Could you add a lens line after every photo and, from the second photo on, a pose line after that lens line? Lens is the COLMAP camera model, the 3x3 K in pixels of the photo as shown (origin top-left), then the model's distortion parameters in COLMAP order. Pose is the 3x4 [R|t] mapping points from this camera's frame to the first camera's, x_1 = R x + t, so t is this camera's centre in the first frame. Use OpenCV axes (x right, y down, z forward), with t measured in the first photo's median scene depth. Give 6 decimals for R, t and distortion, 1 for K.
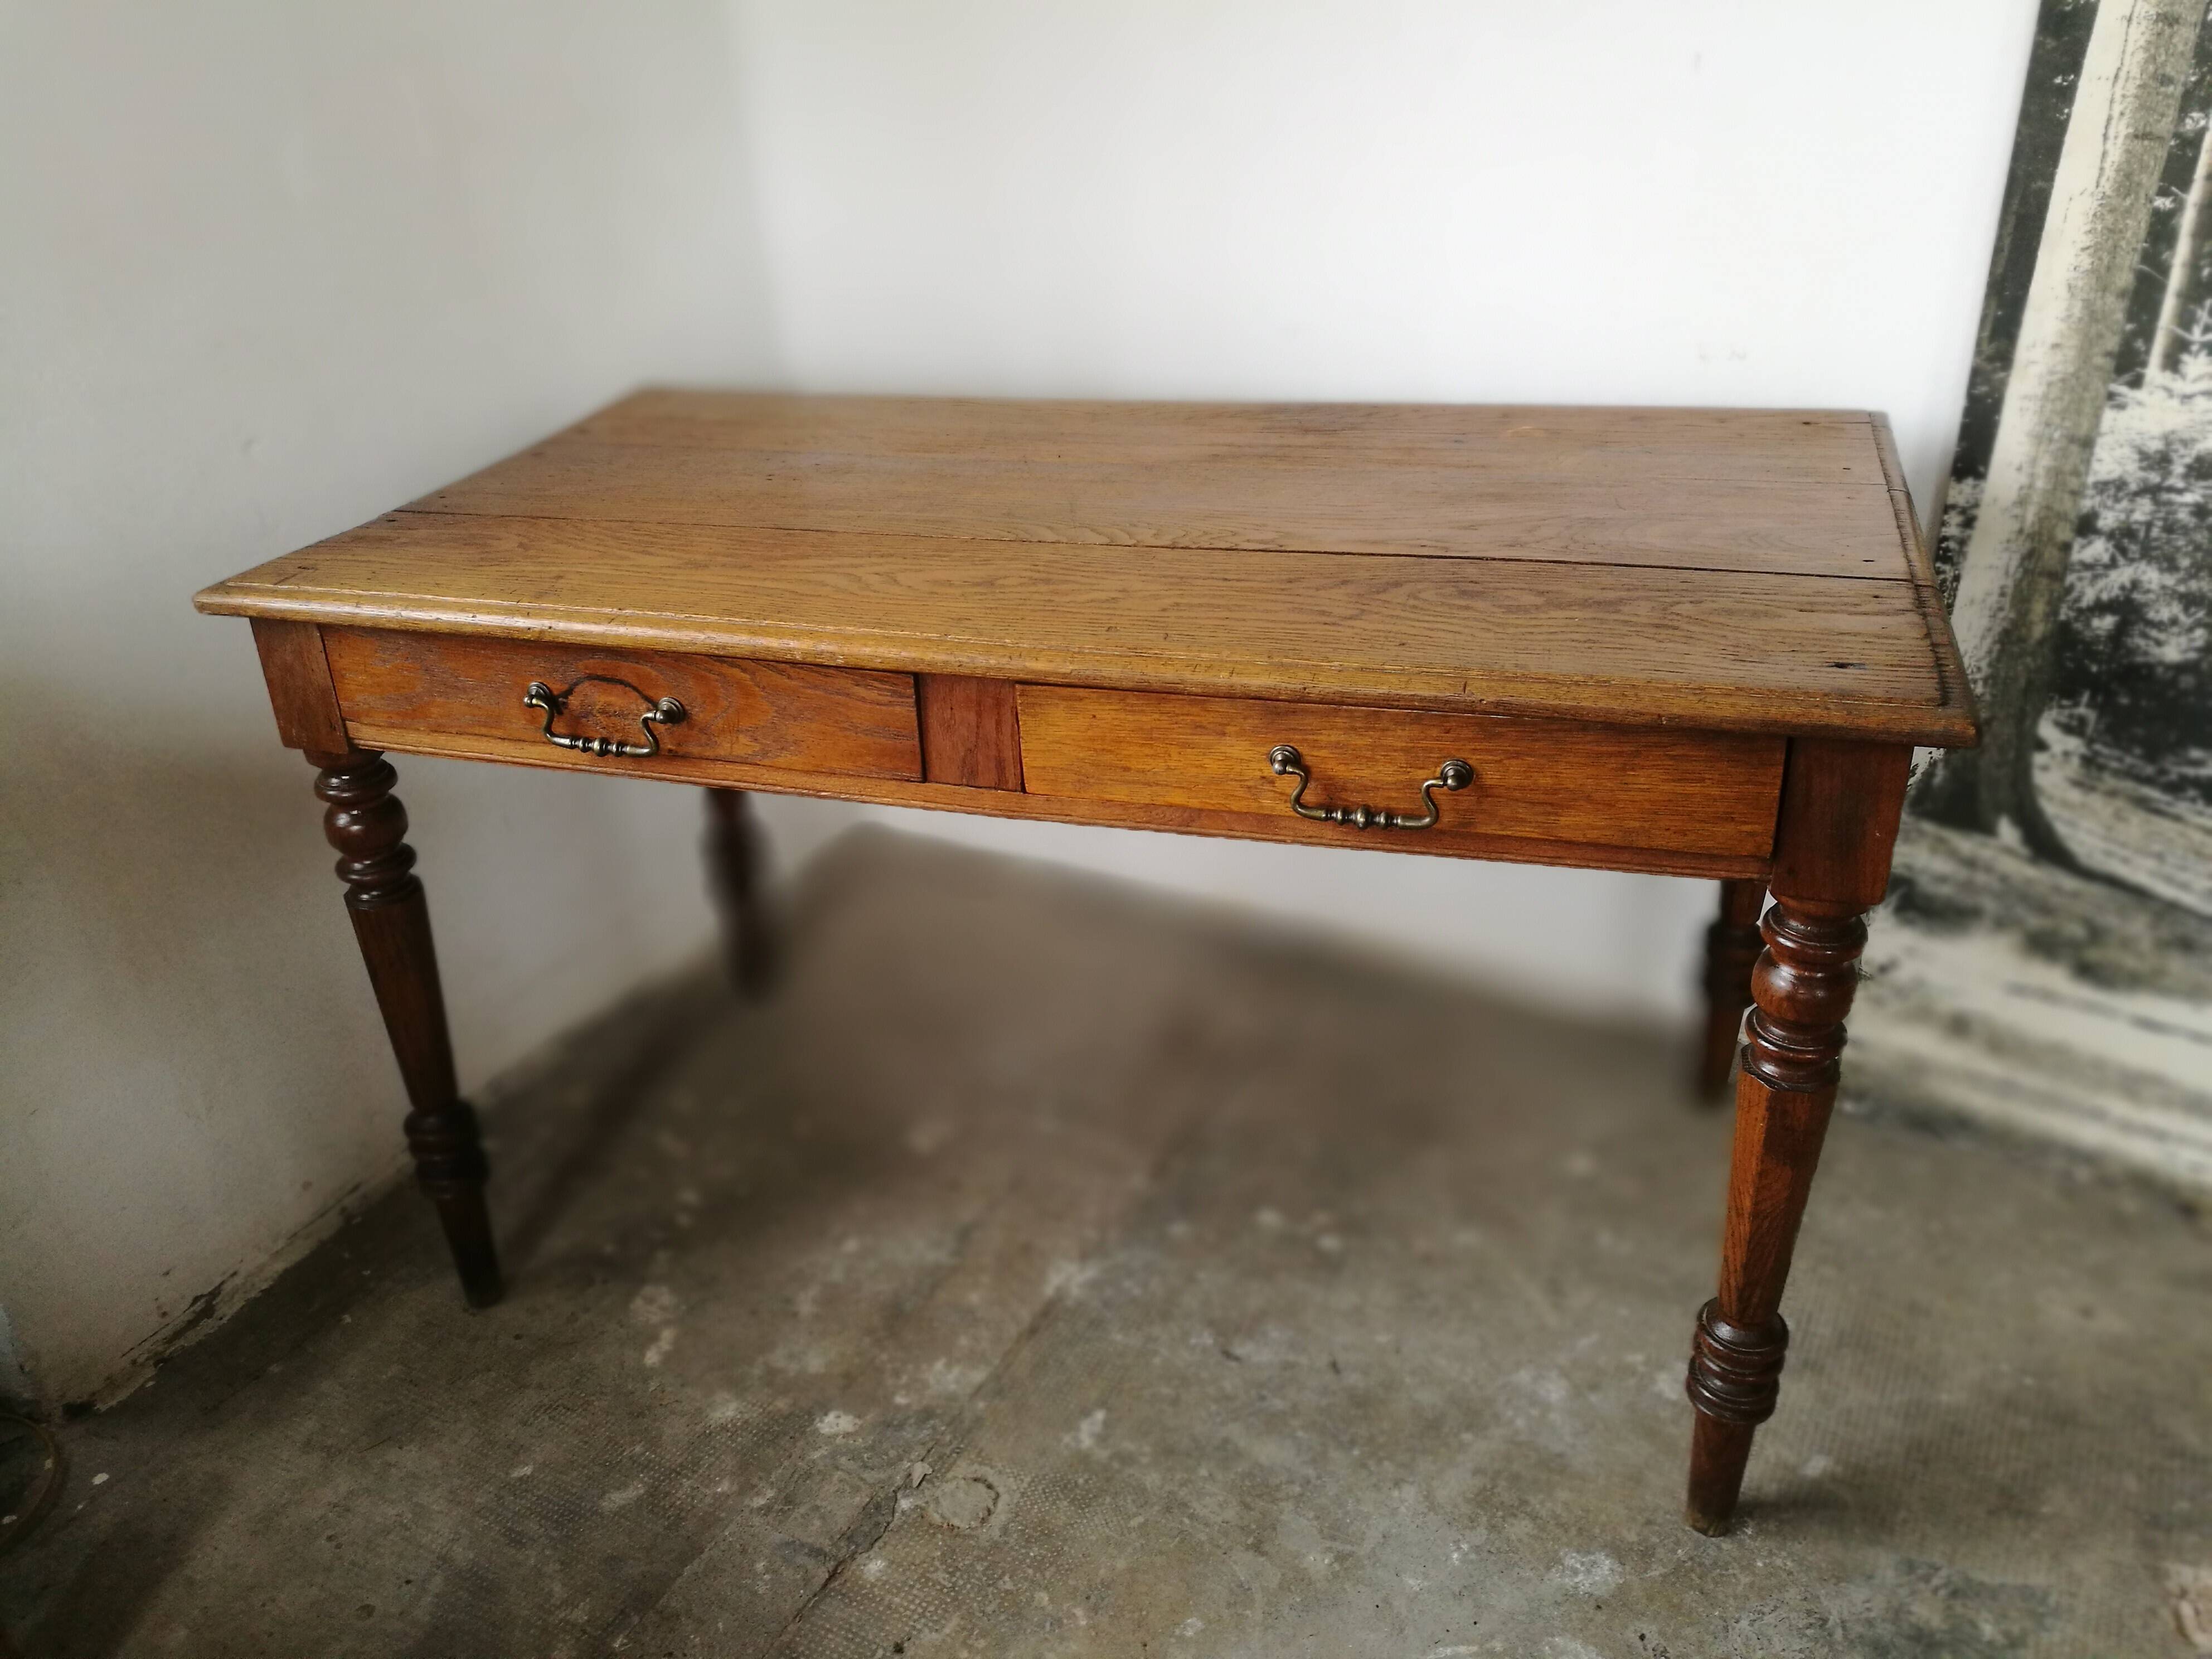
lens RADIAL K [[1746.0, 0, 1111.1], [0, 1746.0, 813.3], [0, 0, 1]] dist [-0.031027, 0.062752]
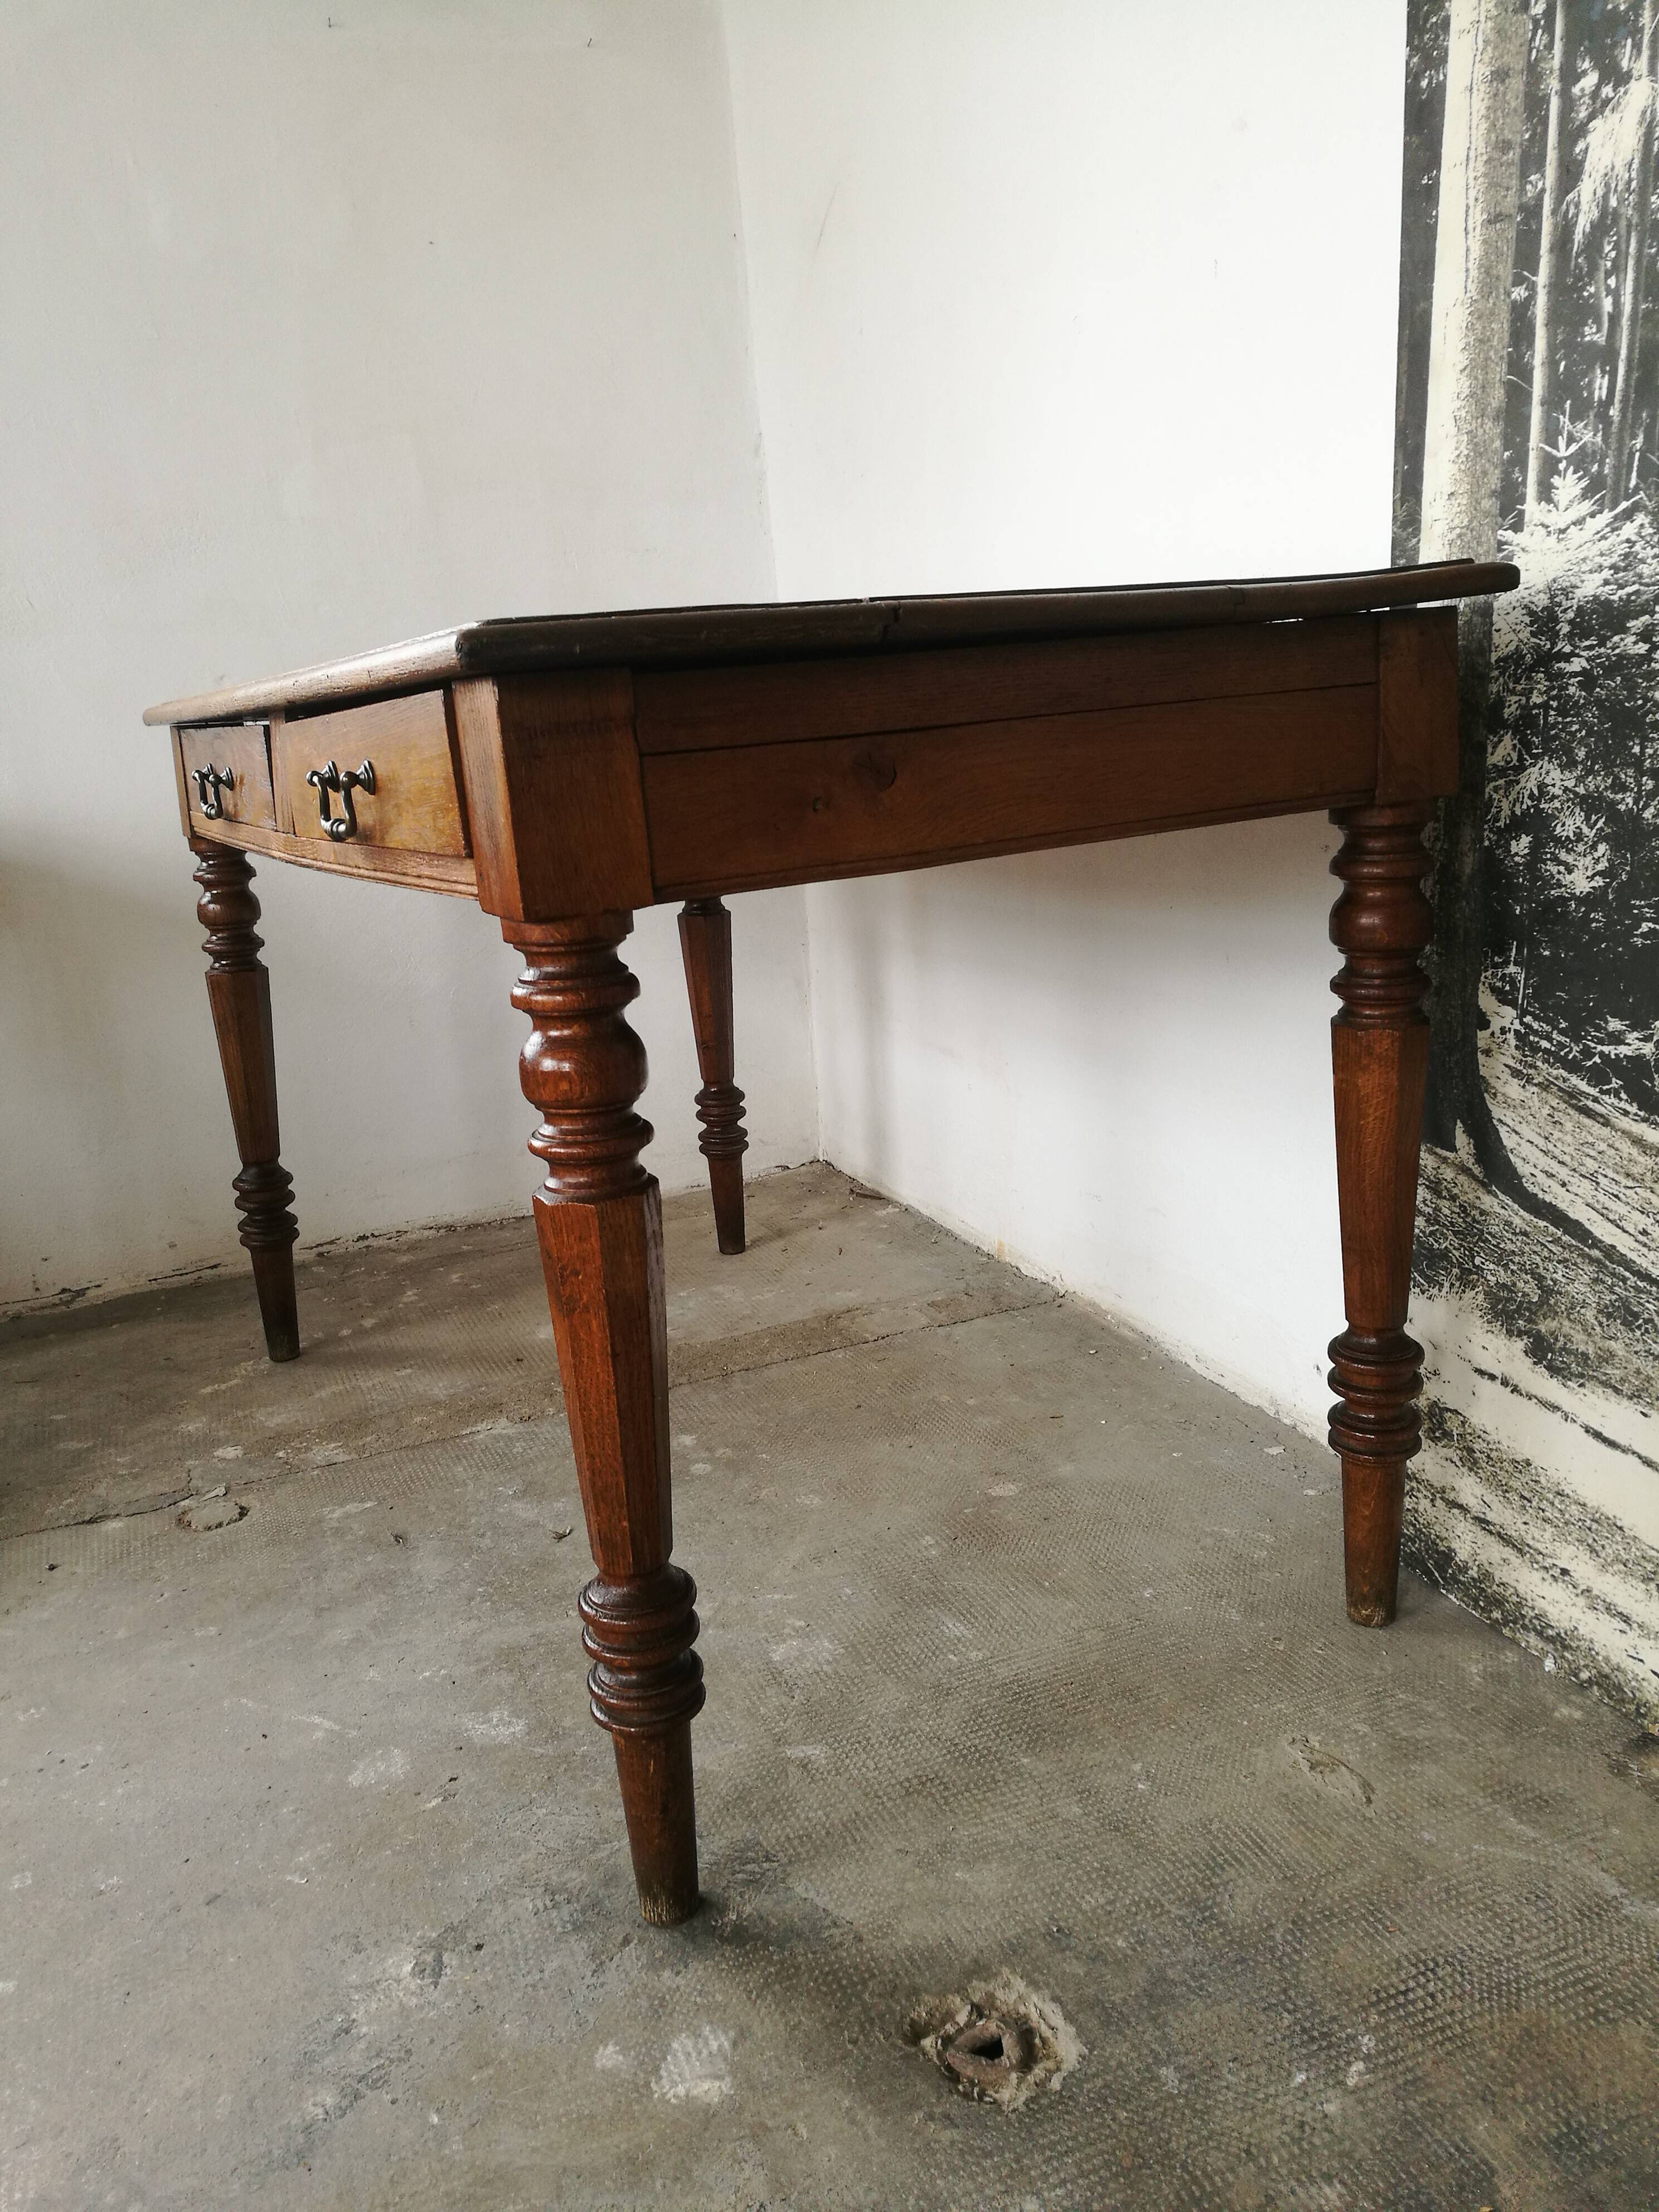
lens RADIAL K [[1746.0, 0, 835.4], [0, 1746.0, 1093.7], [0, 0, 1]] dist [-0.031027, 0.062752]
pose [[0.785067, 0.127594, -0.606126, 0.834570], [-0.250521, 0.960353, -0.122319, 0.166347], [0.566488, 0.247876, 0.785907, 0.271711]]
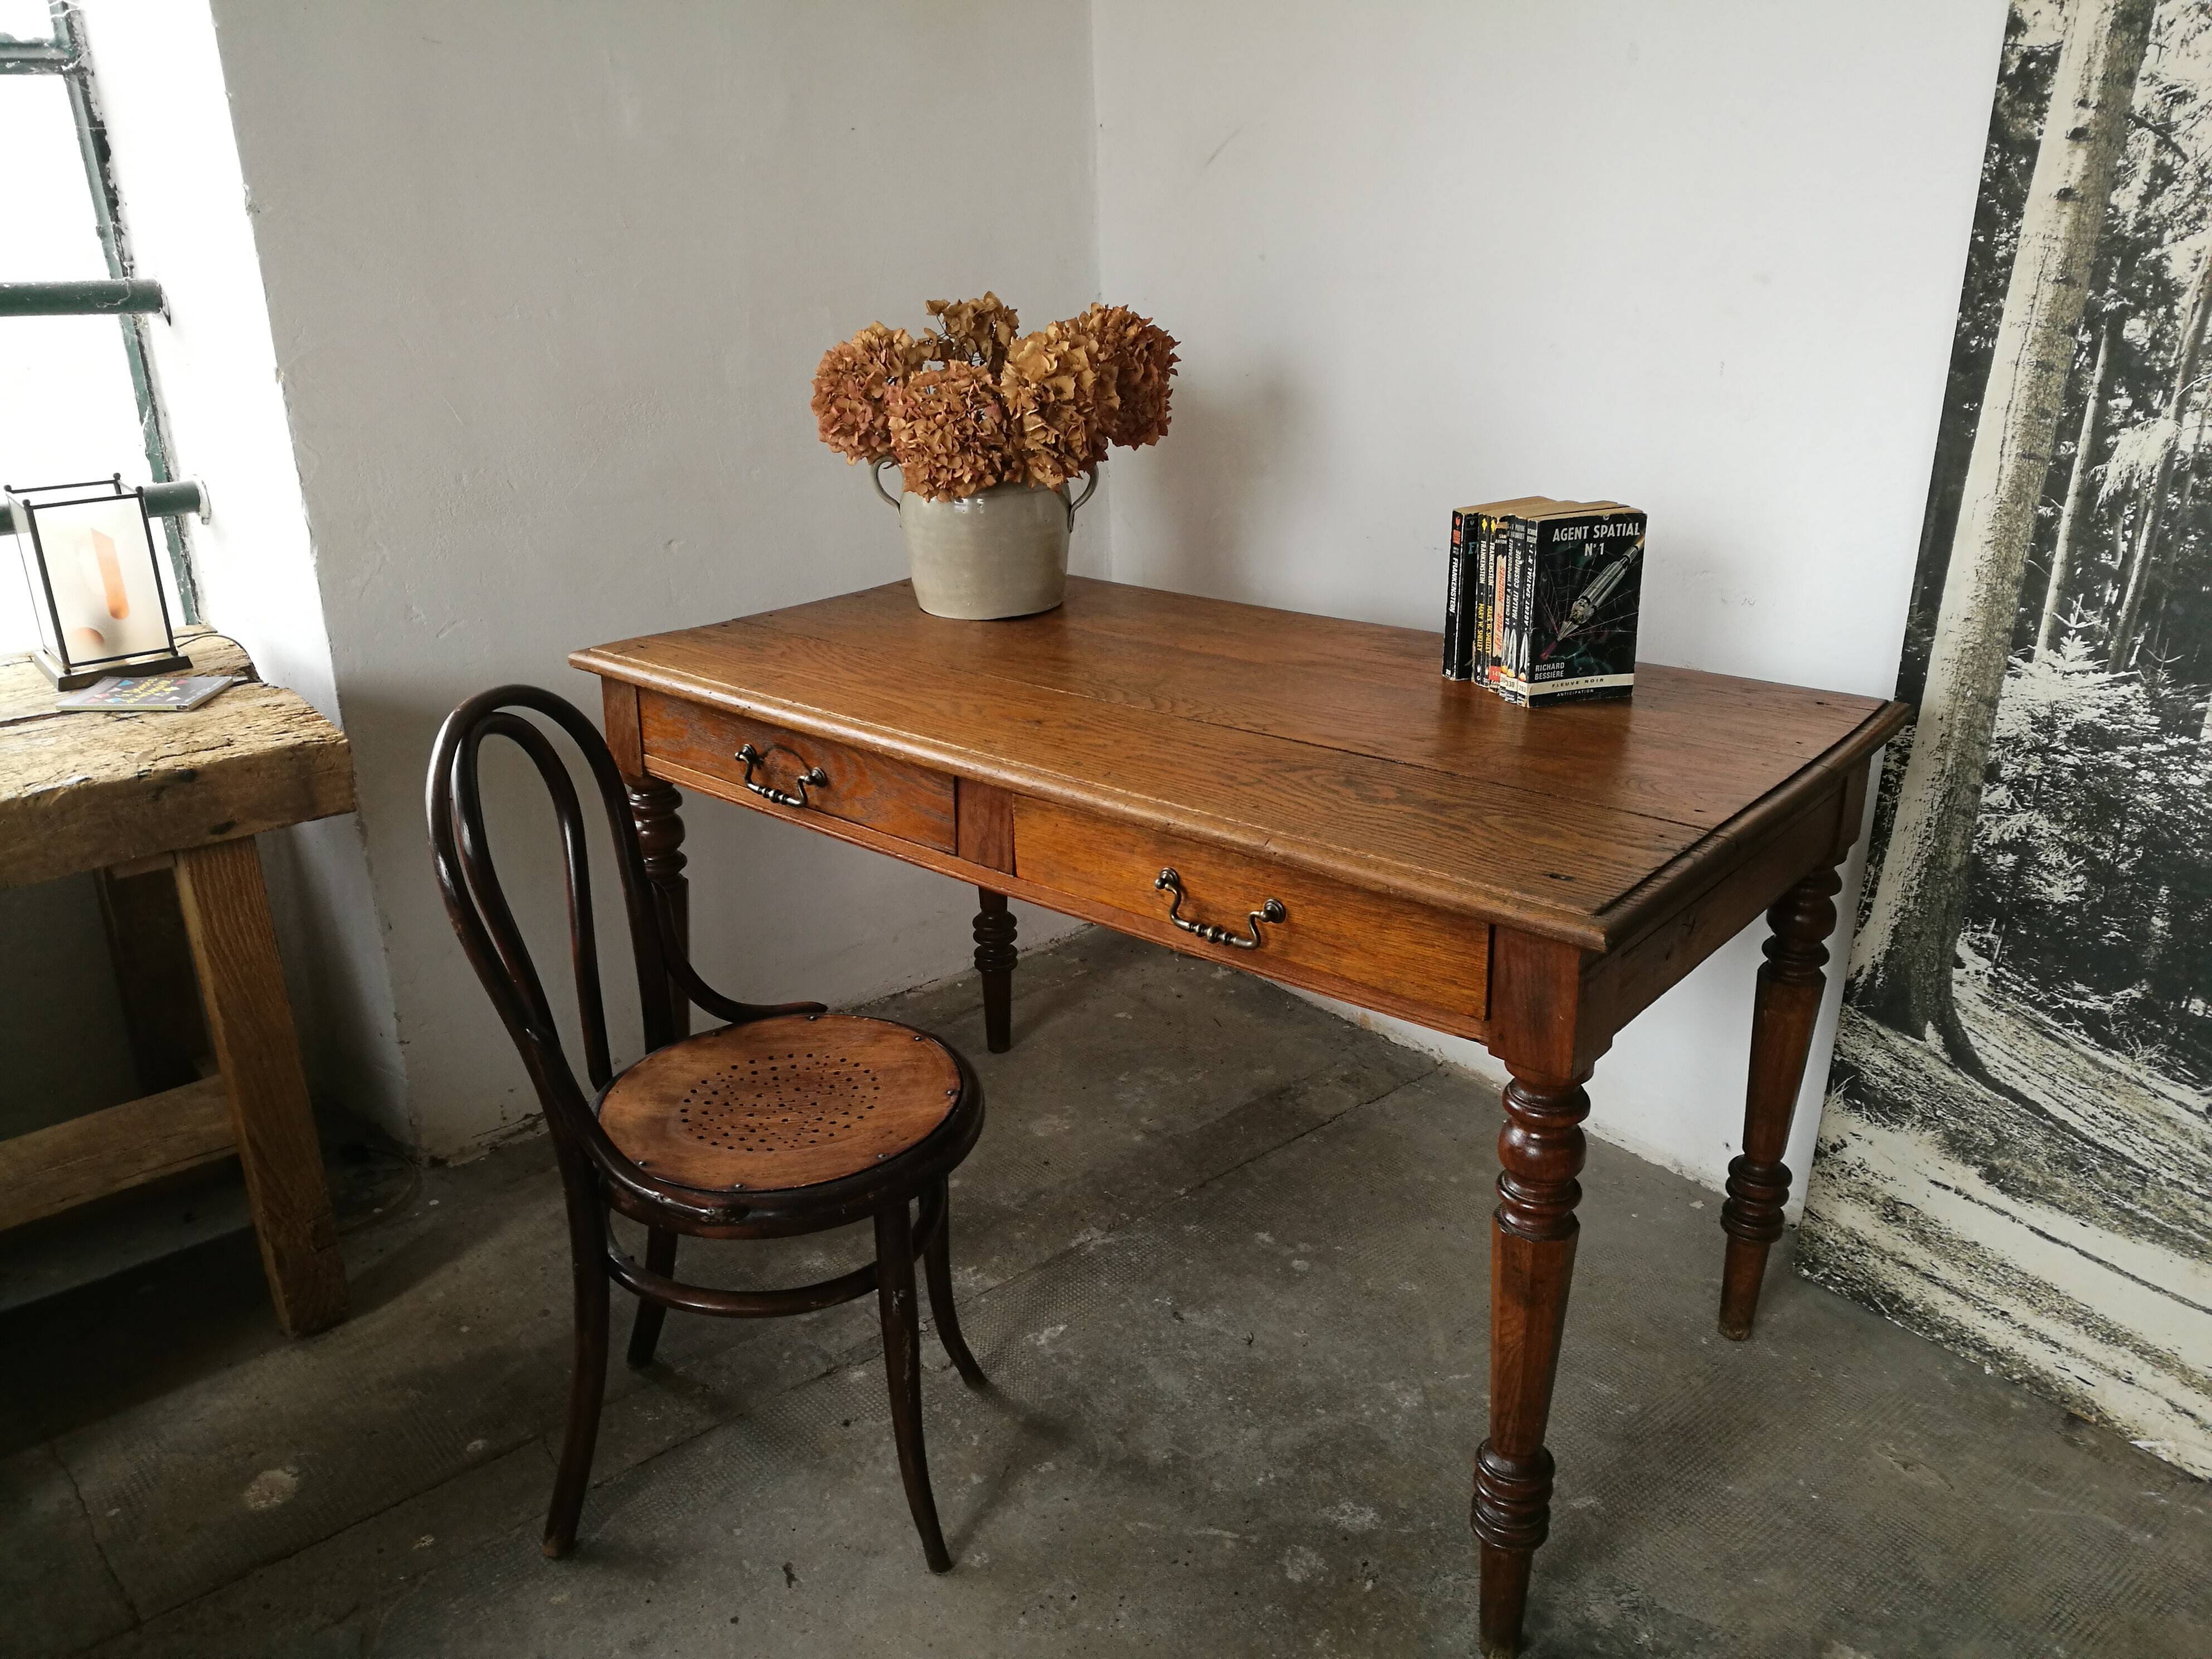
lens RADIAL K [[1746.0, 0, 1118.2], [0, 1746.0, 807.0], [0, 0, 1]] dist [-0.031027, 0.062752]
pose [[0.934809, 0.152838, -0.320583, 0.396538], [-0.189616, 0.978029, -0.086637, 0.069814], [0.300297, 0.141777, 0.943250, -0.276022]]
